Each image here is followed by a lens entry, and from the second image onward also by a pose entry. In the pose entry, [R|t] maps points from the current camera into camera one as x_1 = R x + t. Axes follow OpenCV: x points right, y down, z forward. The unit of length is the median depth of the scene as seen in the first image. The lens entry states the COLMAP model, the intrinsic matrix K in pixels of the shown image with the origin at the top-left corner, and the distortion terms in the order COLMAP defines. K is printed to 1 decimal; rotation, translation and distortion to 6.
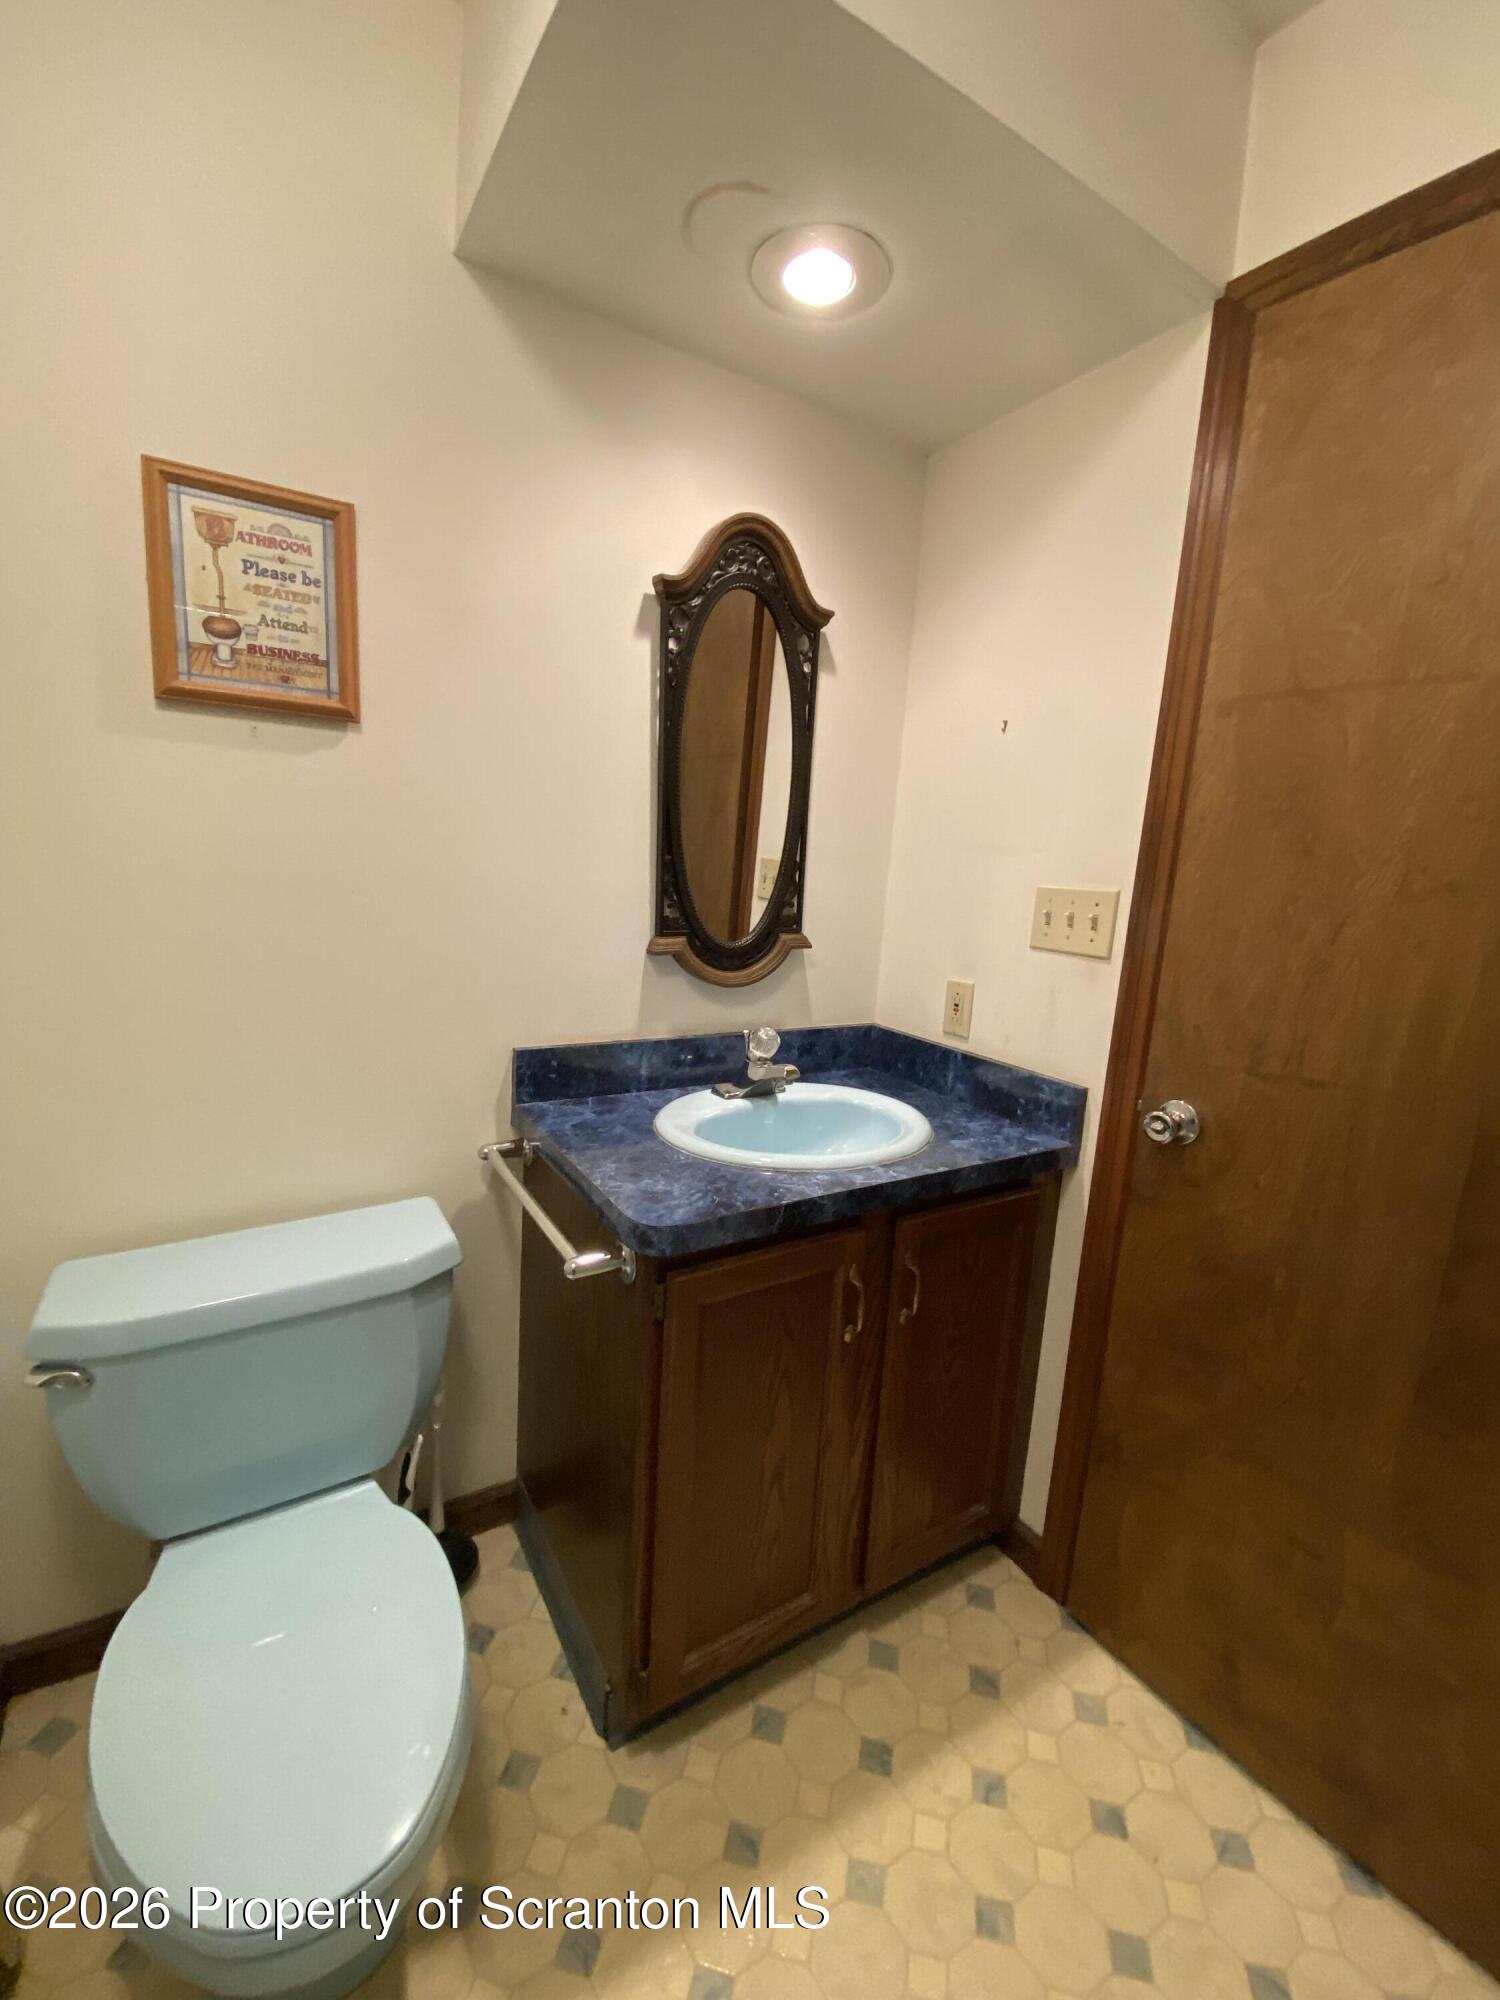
lens RADIAL K [[818.5, 0, 746.7], [0, 818.5, 998.1], [0, 0, 1]] dist [0.003123, -0.014179]
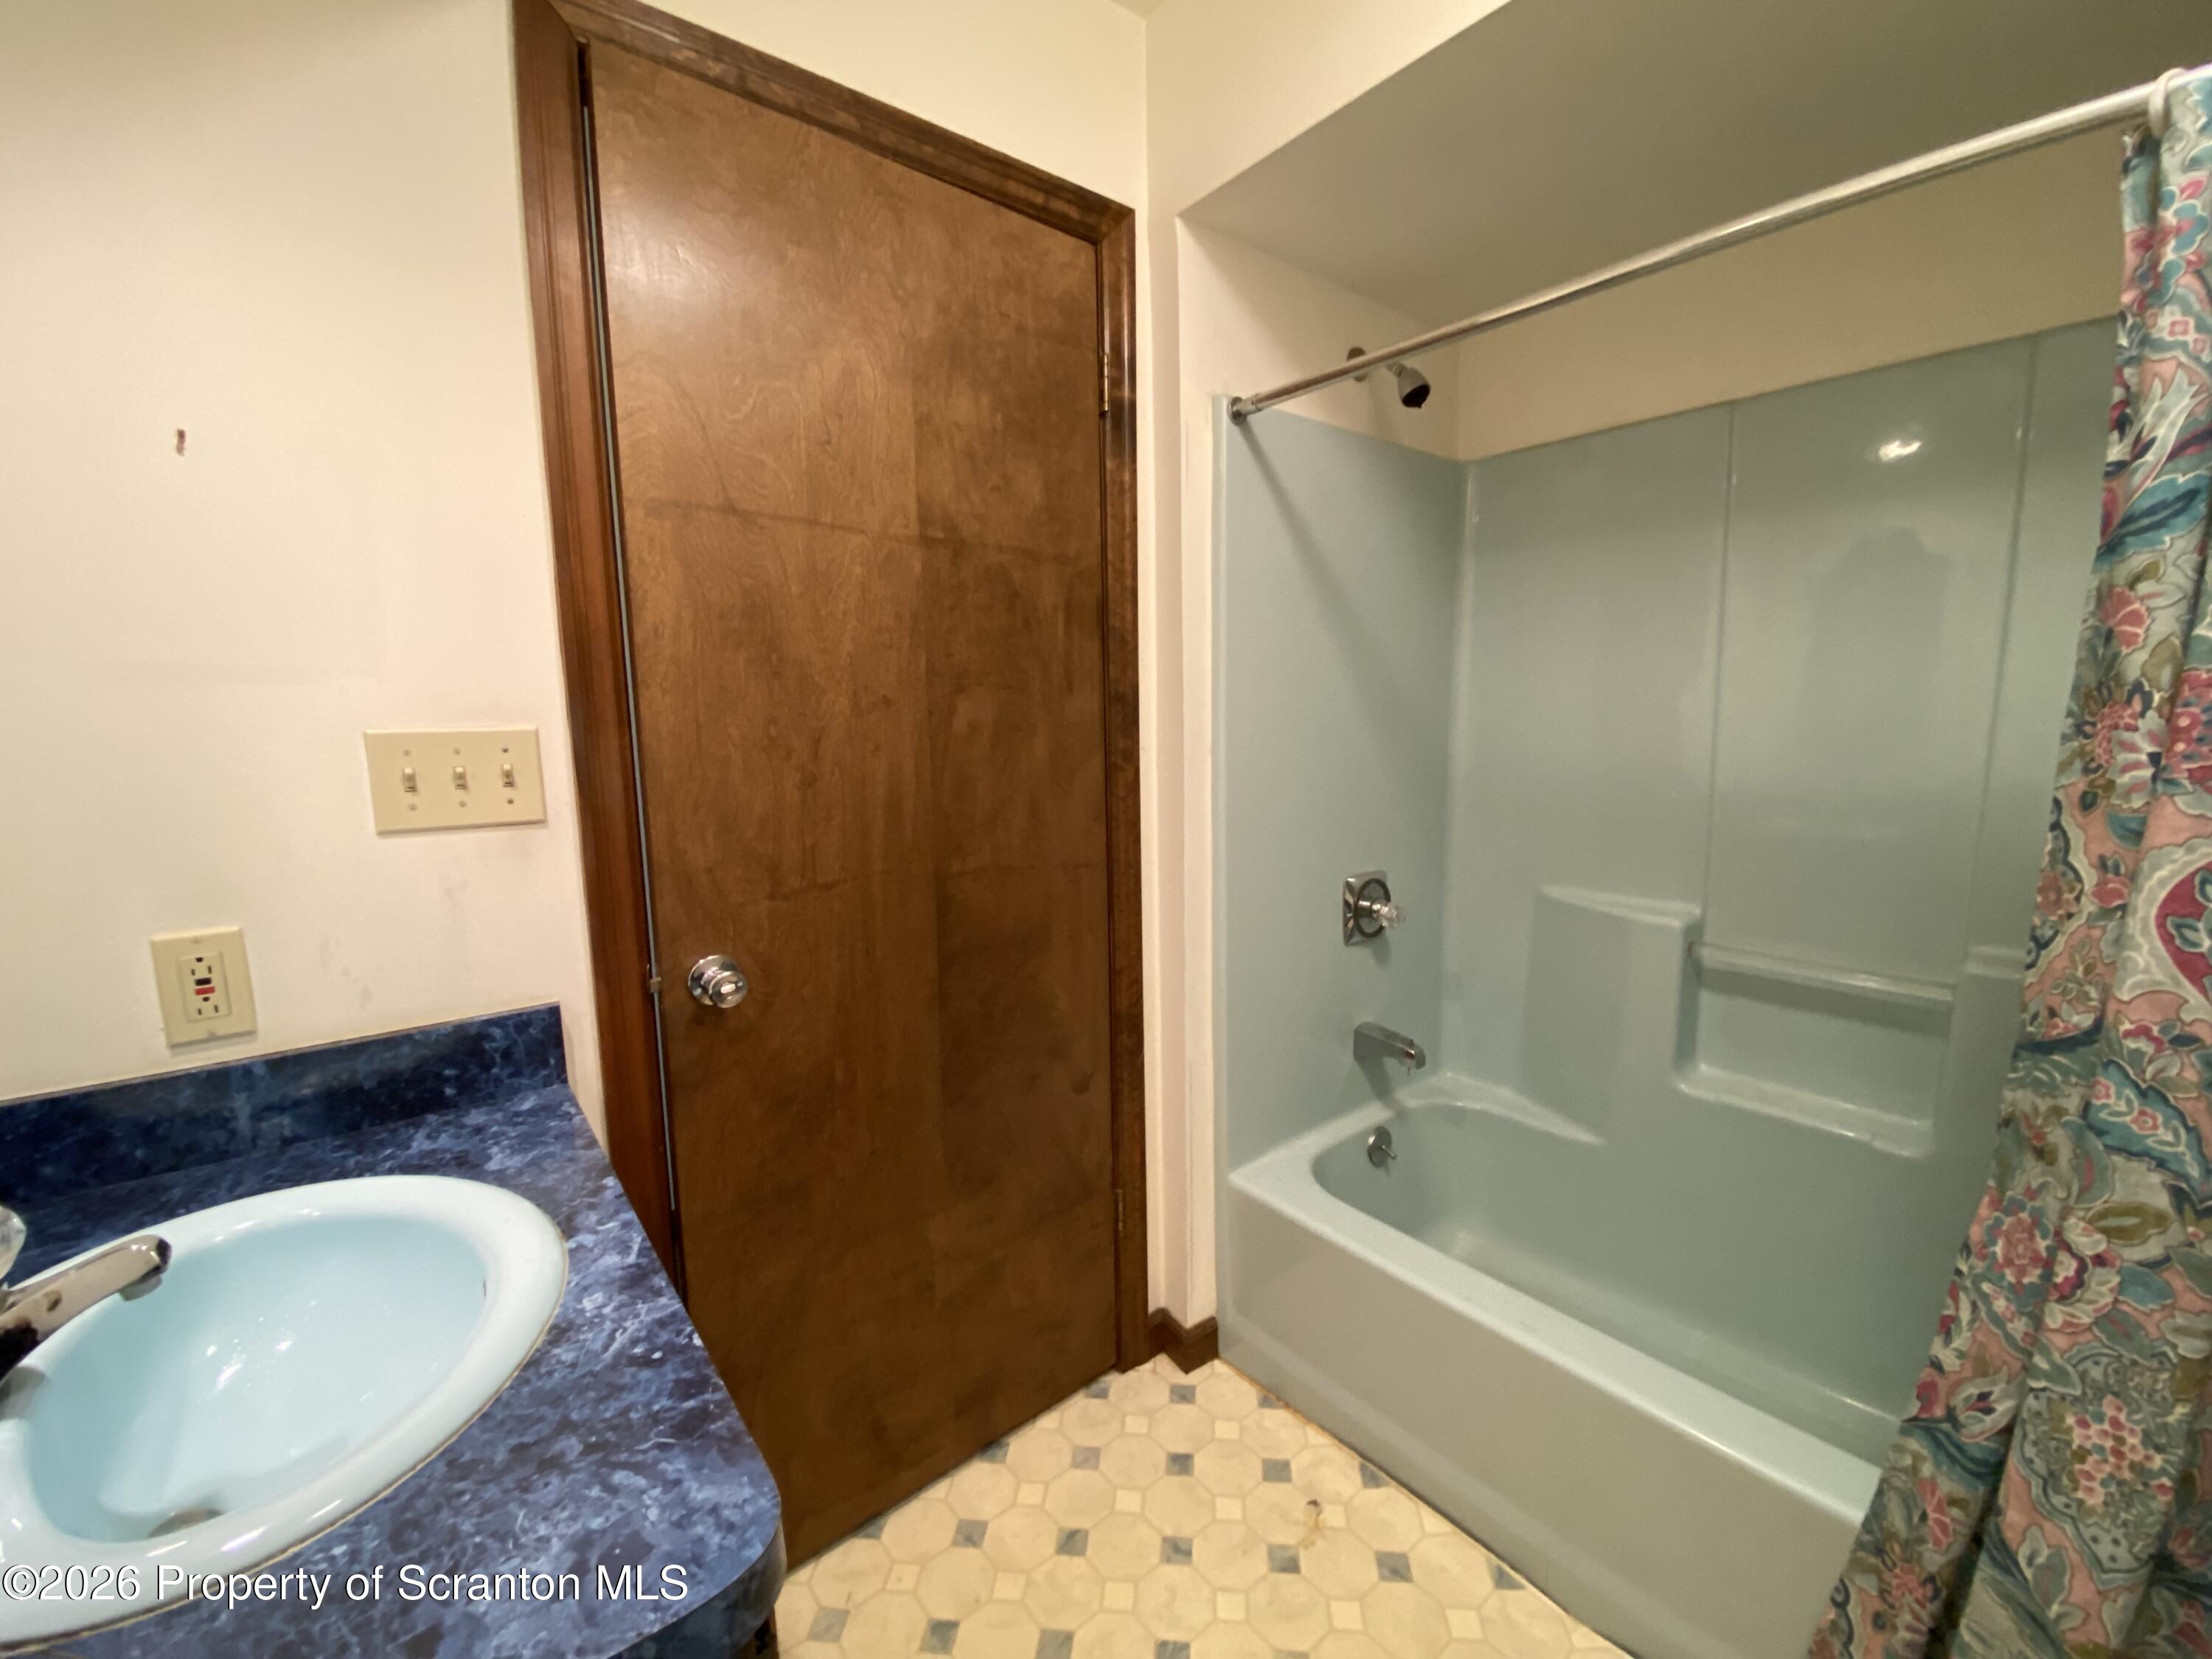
lens RADIAL K [[905.3, 0, 1104.2], [0, 905.3, 825.8], [0, 0, 1]] dist [0.003123, -0.014179]
pose [[-0.140949, -0.176993, 0.974067, -0.451405], [0.170794, 0.964790, 0.200022, -0.131946], [-0.975173, 0.194558, -0.105757, 0.659866]]
